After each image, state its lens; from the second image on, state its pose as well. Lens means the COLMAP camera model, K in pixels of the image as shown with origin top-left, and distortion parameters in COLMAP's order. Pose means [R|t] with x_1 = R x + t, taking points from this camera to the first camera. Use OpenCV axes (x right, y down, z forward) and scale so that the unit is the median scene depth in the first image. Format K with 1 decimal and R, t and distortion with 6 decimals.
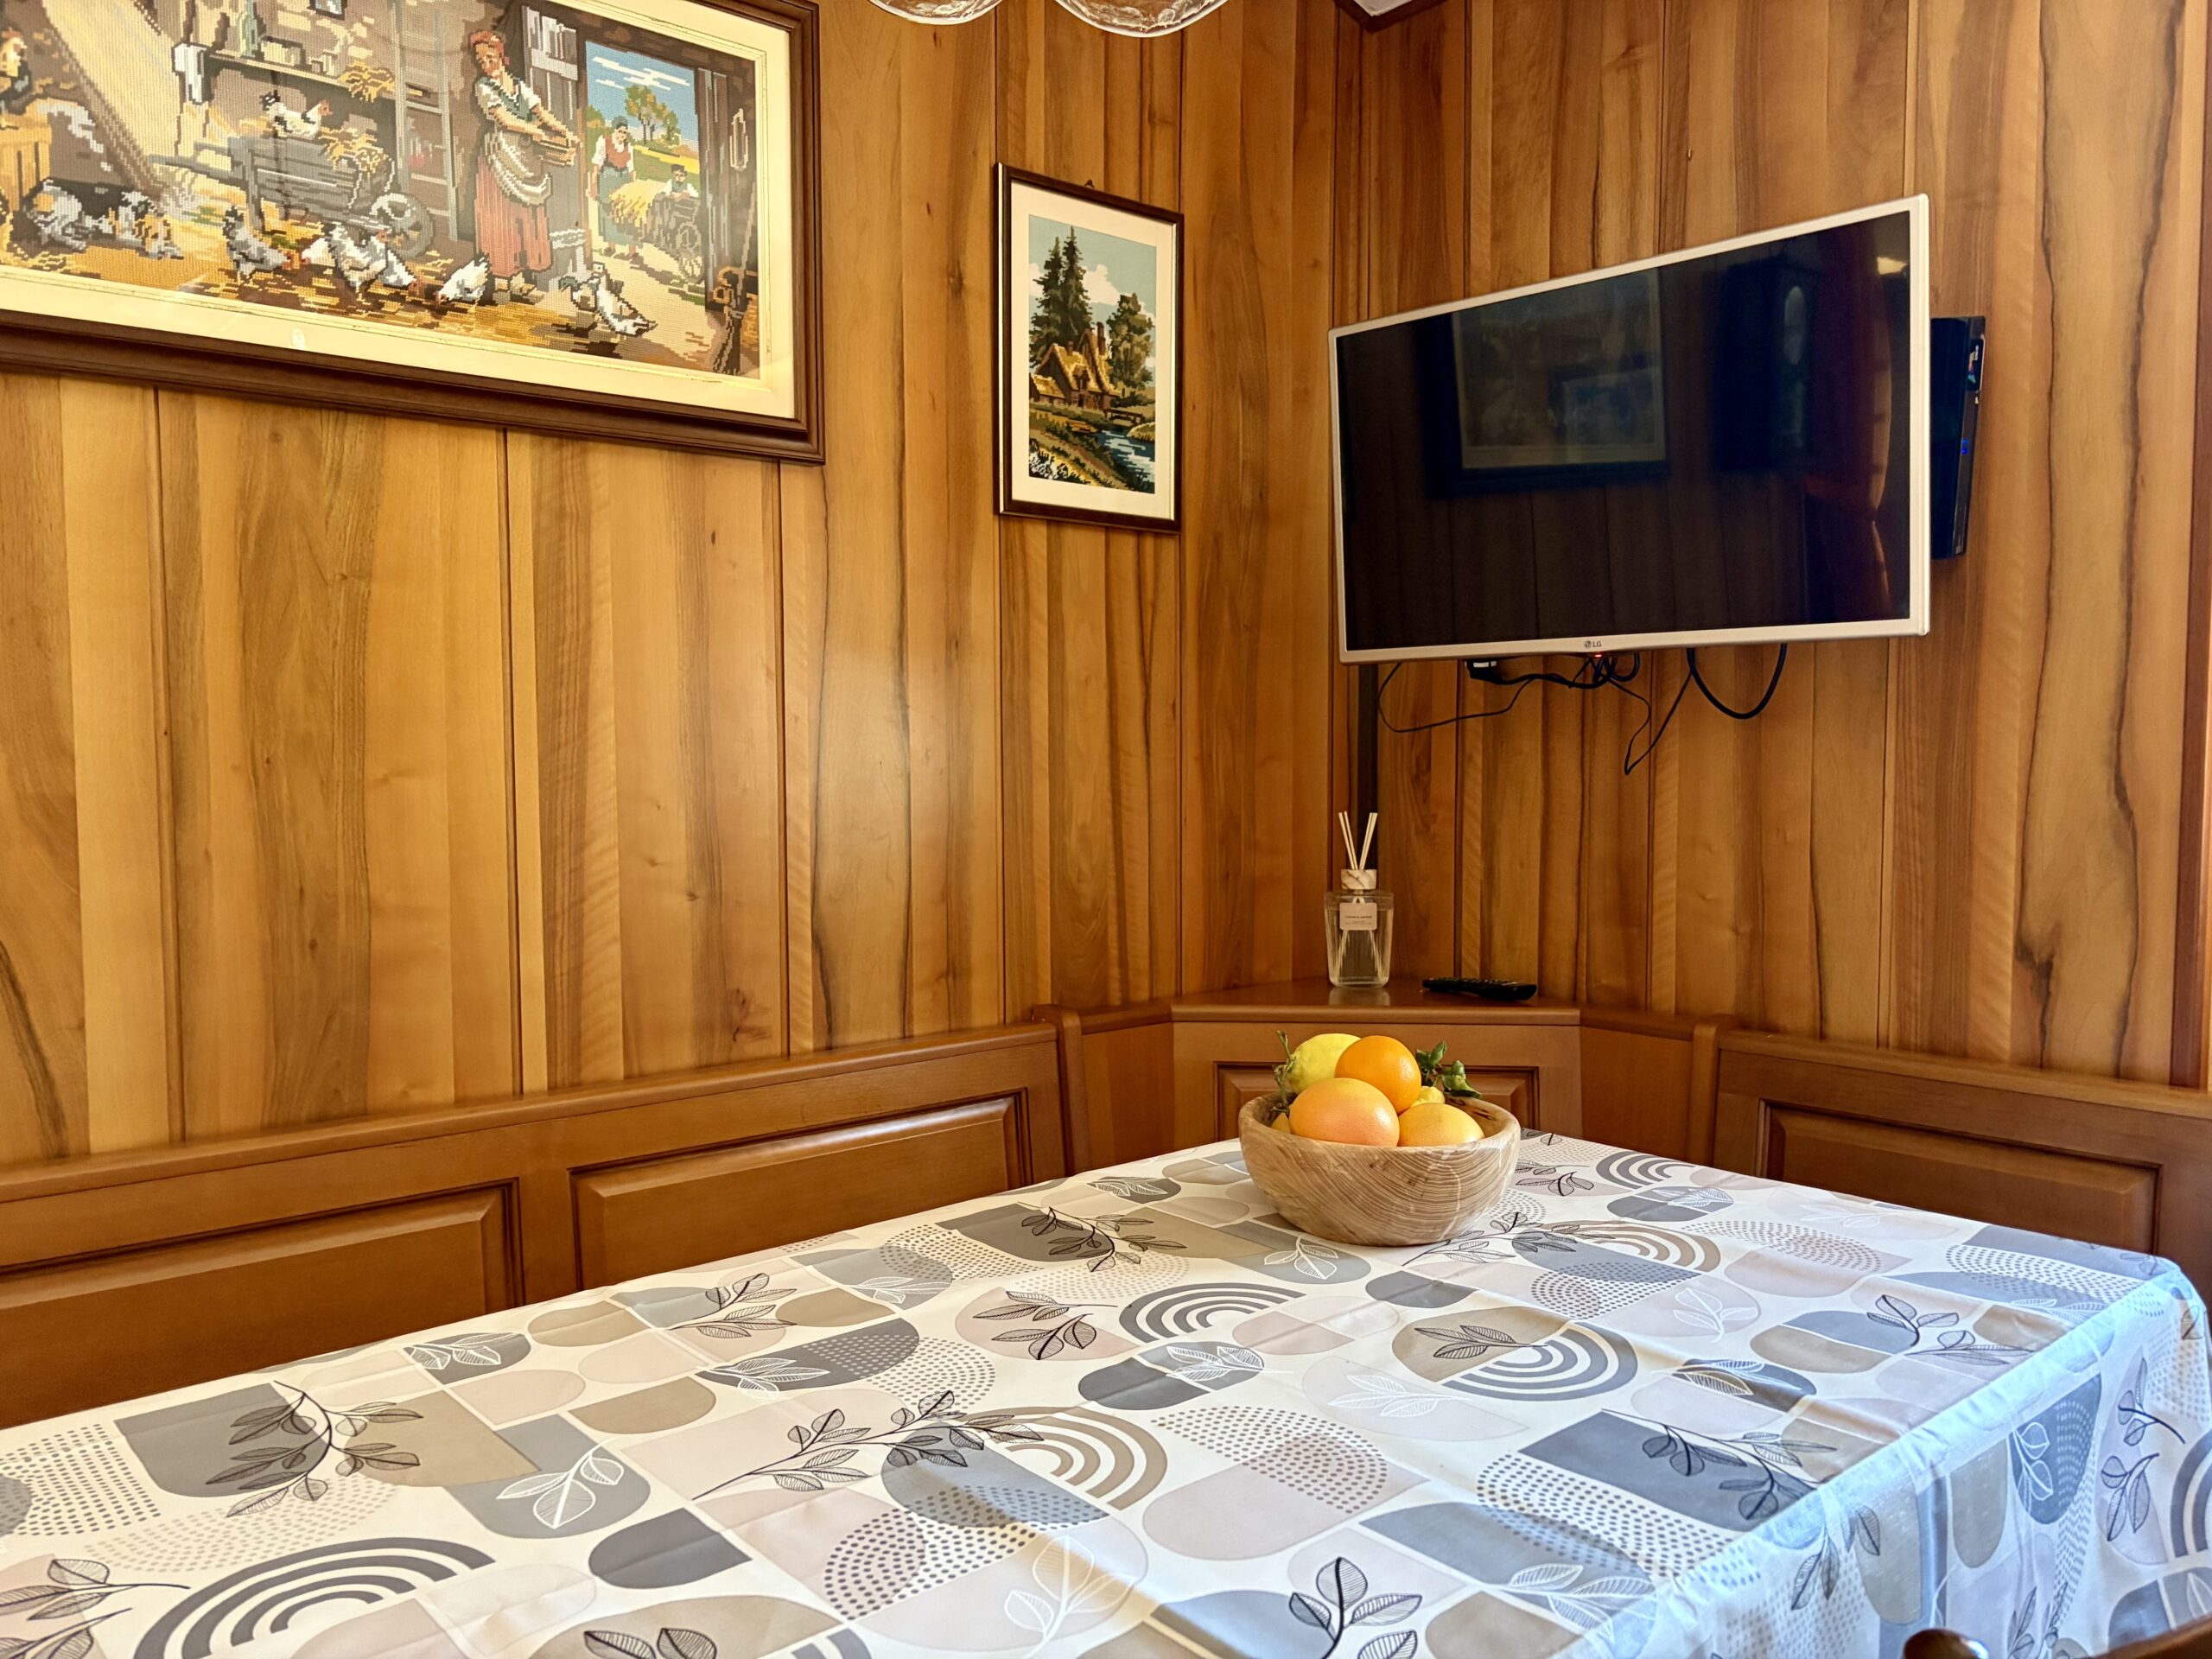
lens RADIAL K [[1675.4, 0, 1110.0], [0, 1675.4, 823.7], [0, 0, 1]] dist [0.037311, -0.042678]
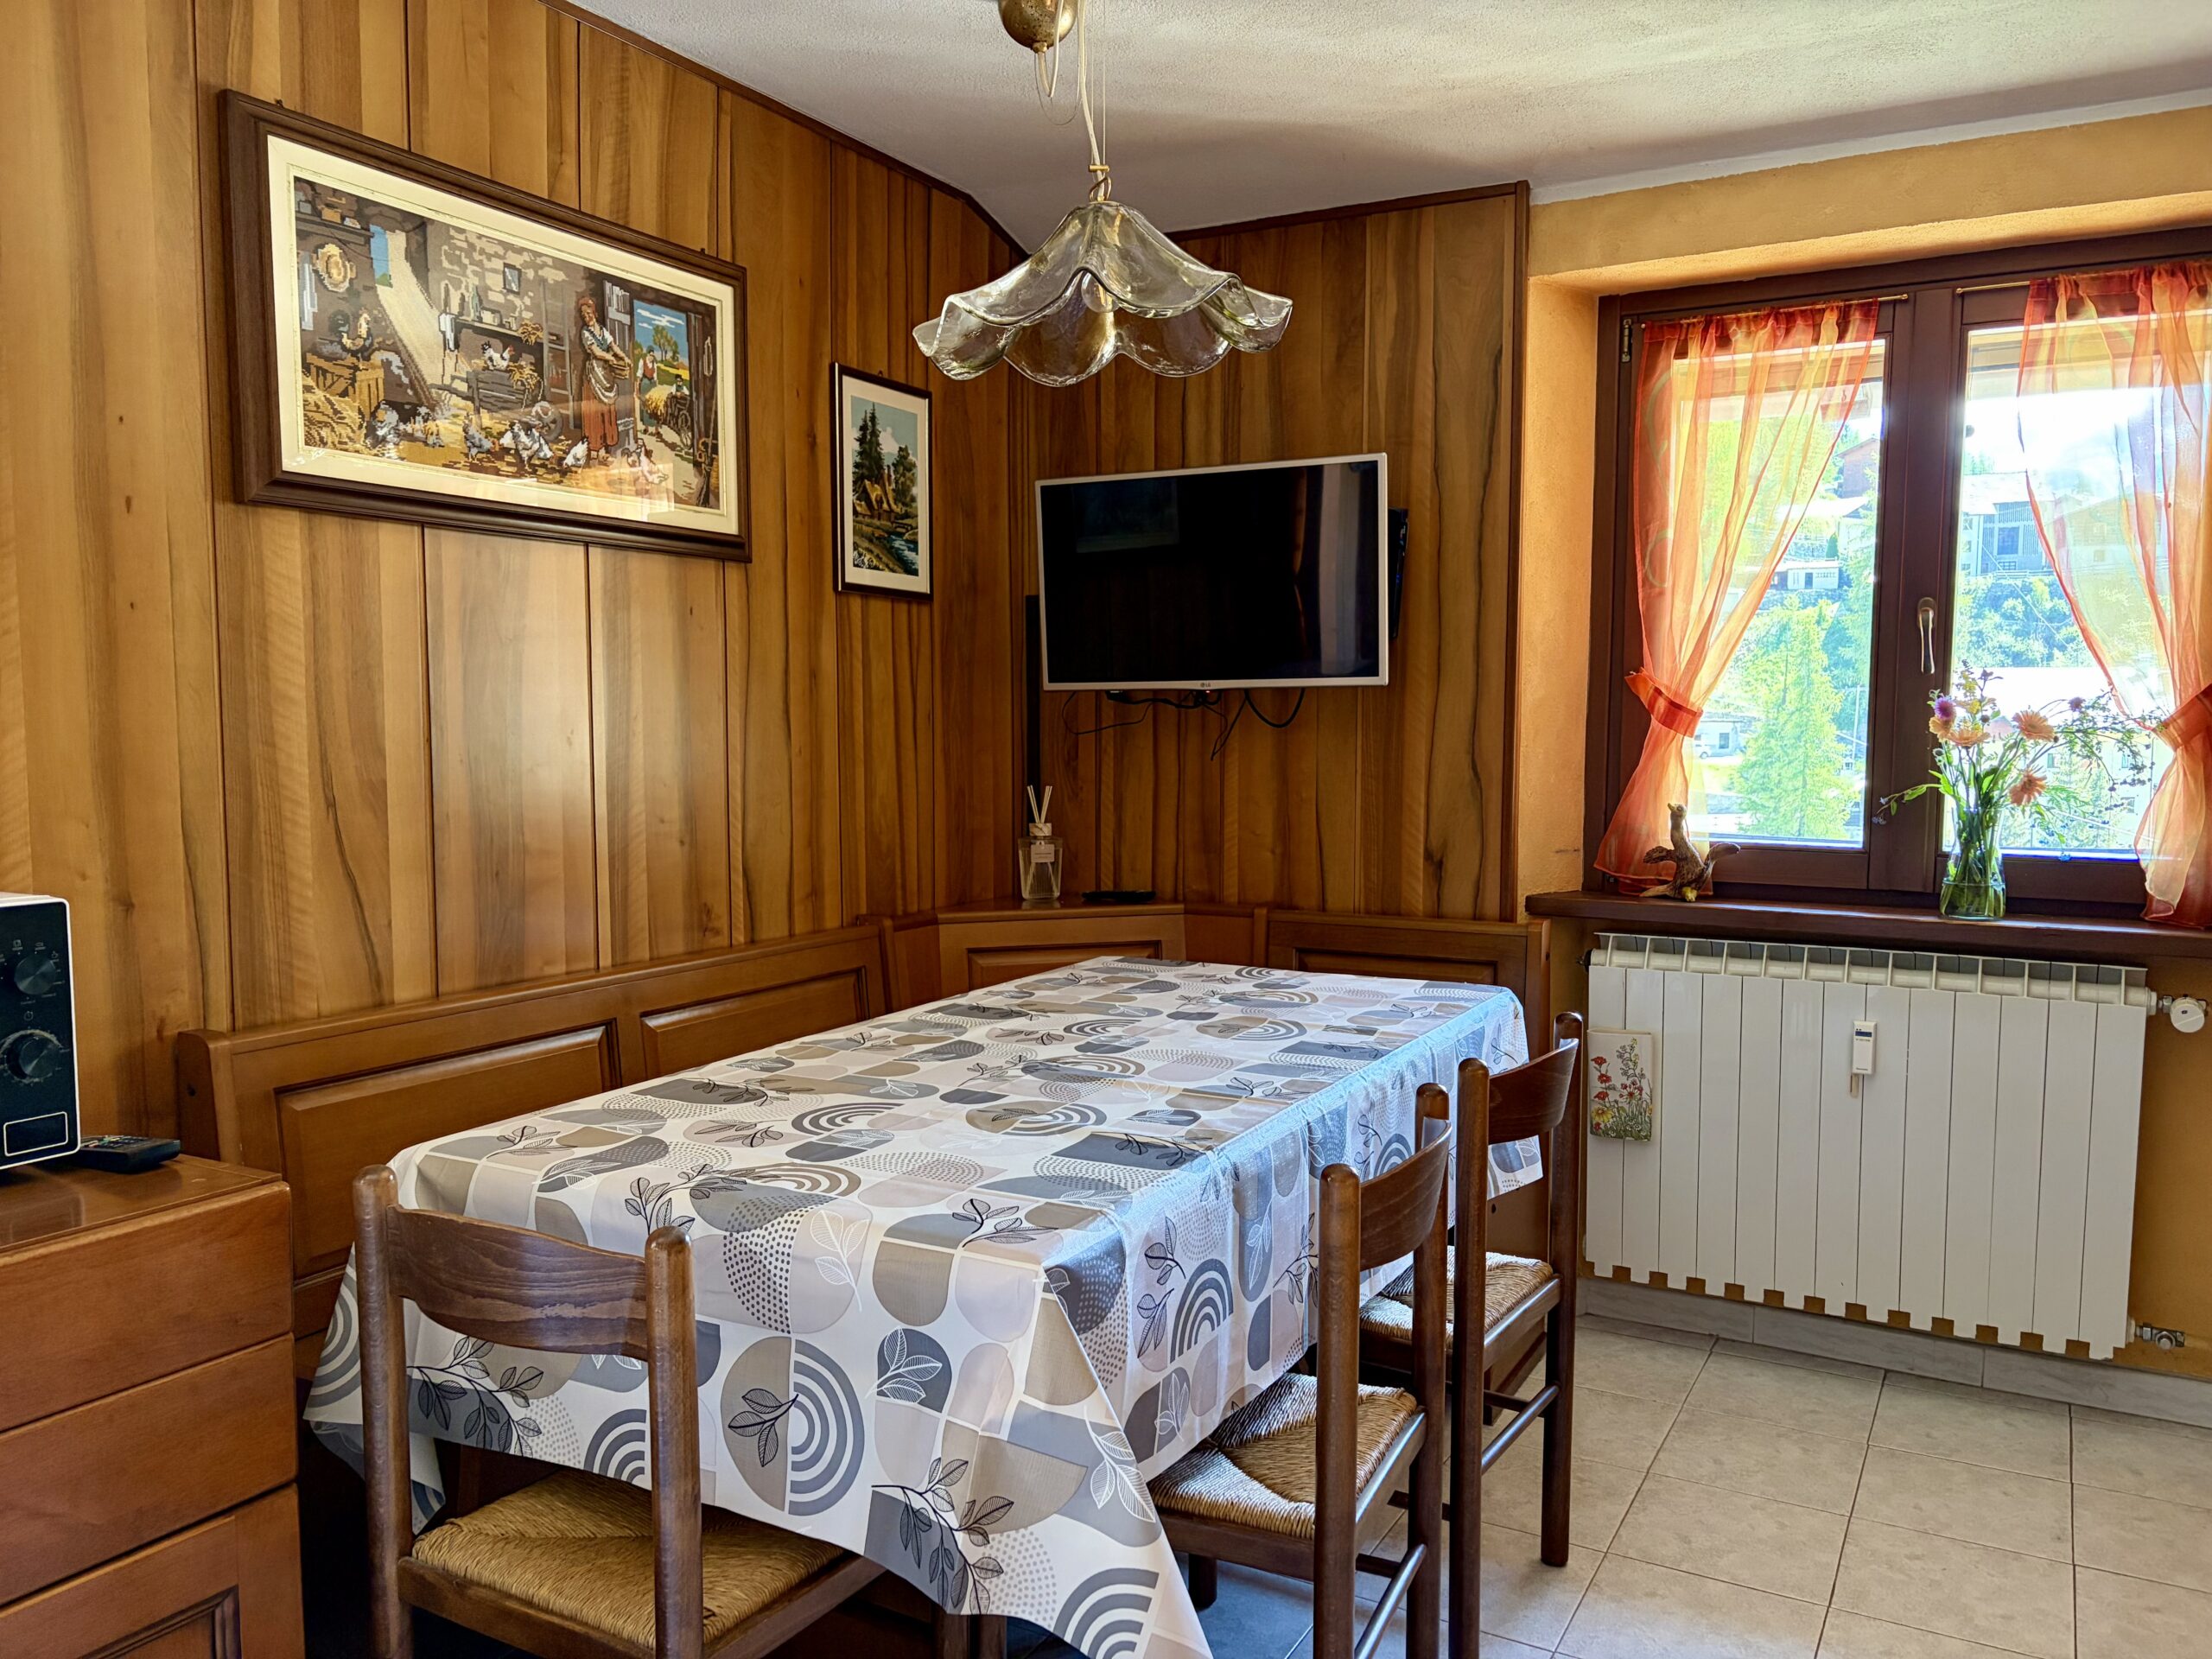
lens RADIAL K [[1675.4, 0, 1101.9], [0, 1675.4, 845.6], [0, 0, 1]] dist [0.037311, -0.042678]
pose [[0.938611, -0.024400, 0.344112, -0.429531], [0.016411, 0.999524, 0.026110, 0.011862], [-0.344586, -0.018860, 0.938565, -0.603037]]
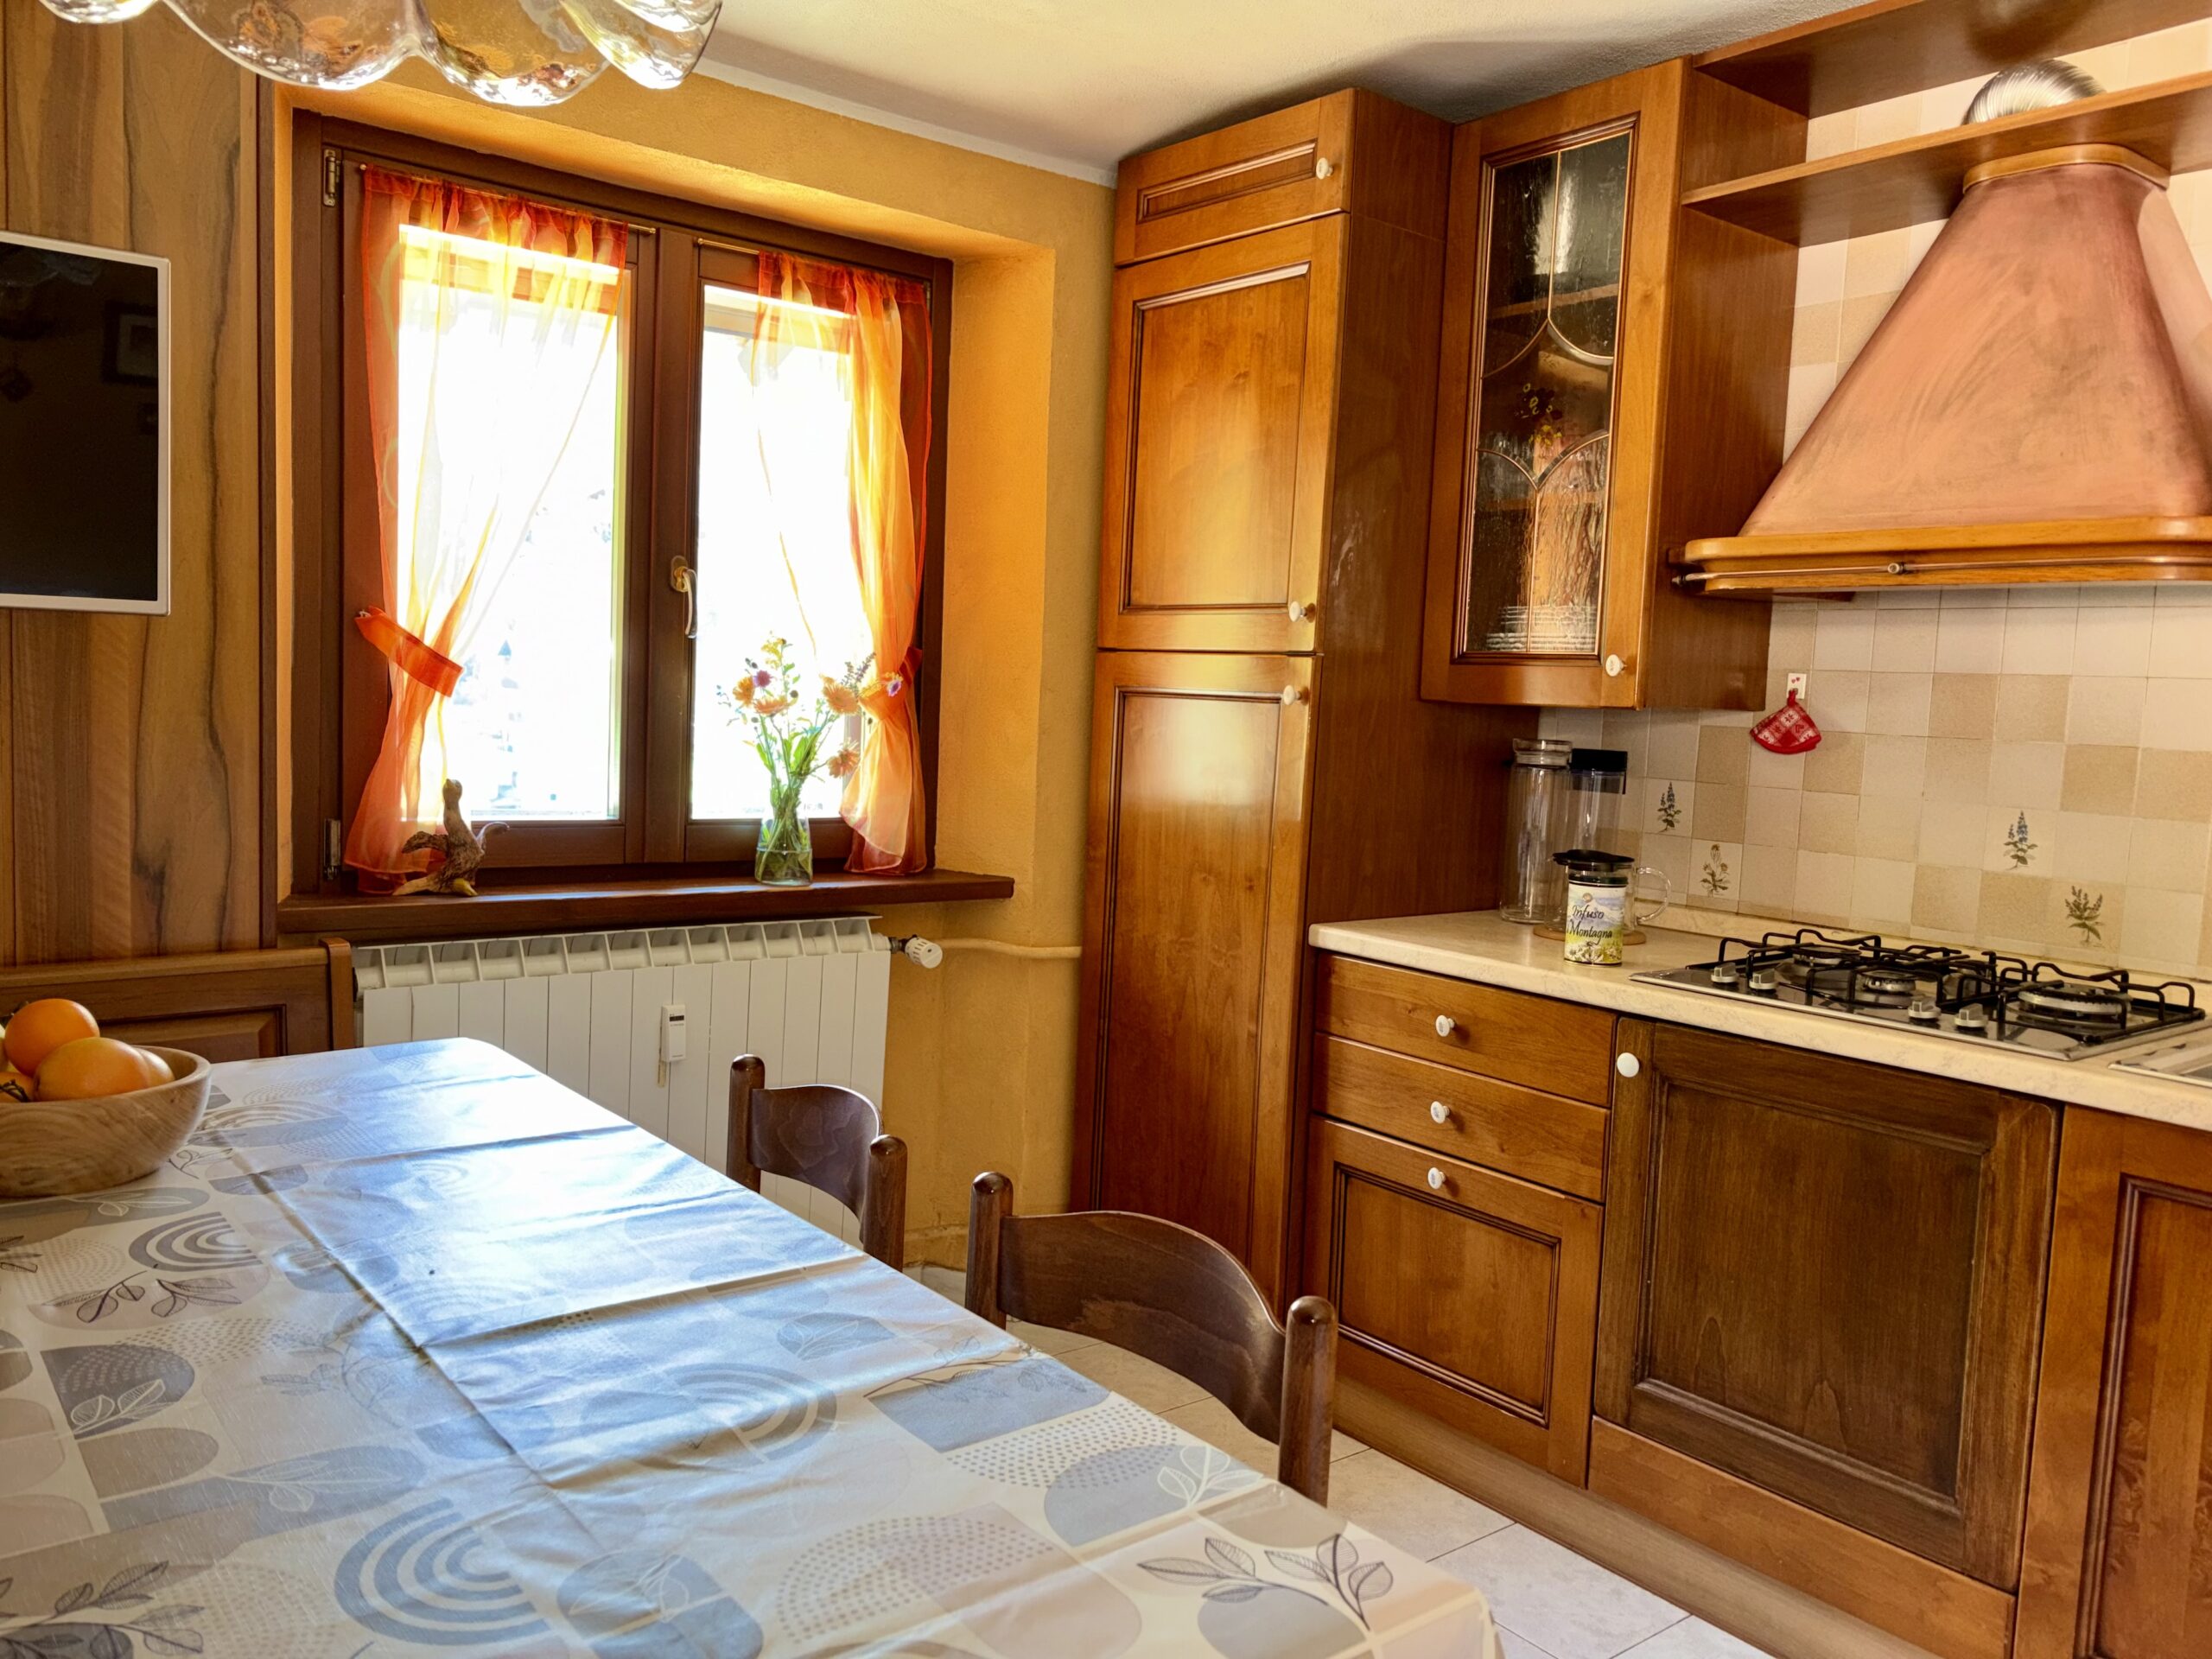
lens RADIAL K [[1675.4, 0, 1109.8], [0, 1675.4, 839.2], [0, 0, 1]] dist [0.037311, -0.042678]
pose [[0.035883, -0.088004, 0.995474, -0.688613], [0.011325, 0.996087, 0.087650, -0.046103], [-0.999292, 0.008129, 0.036739, 0.245988]]
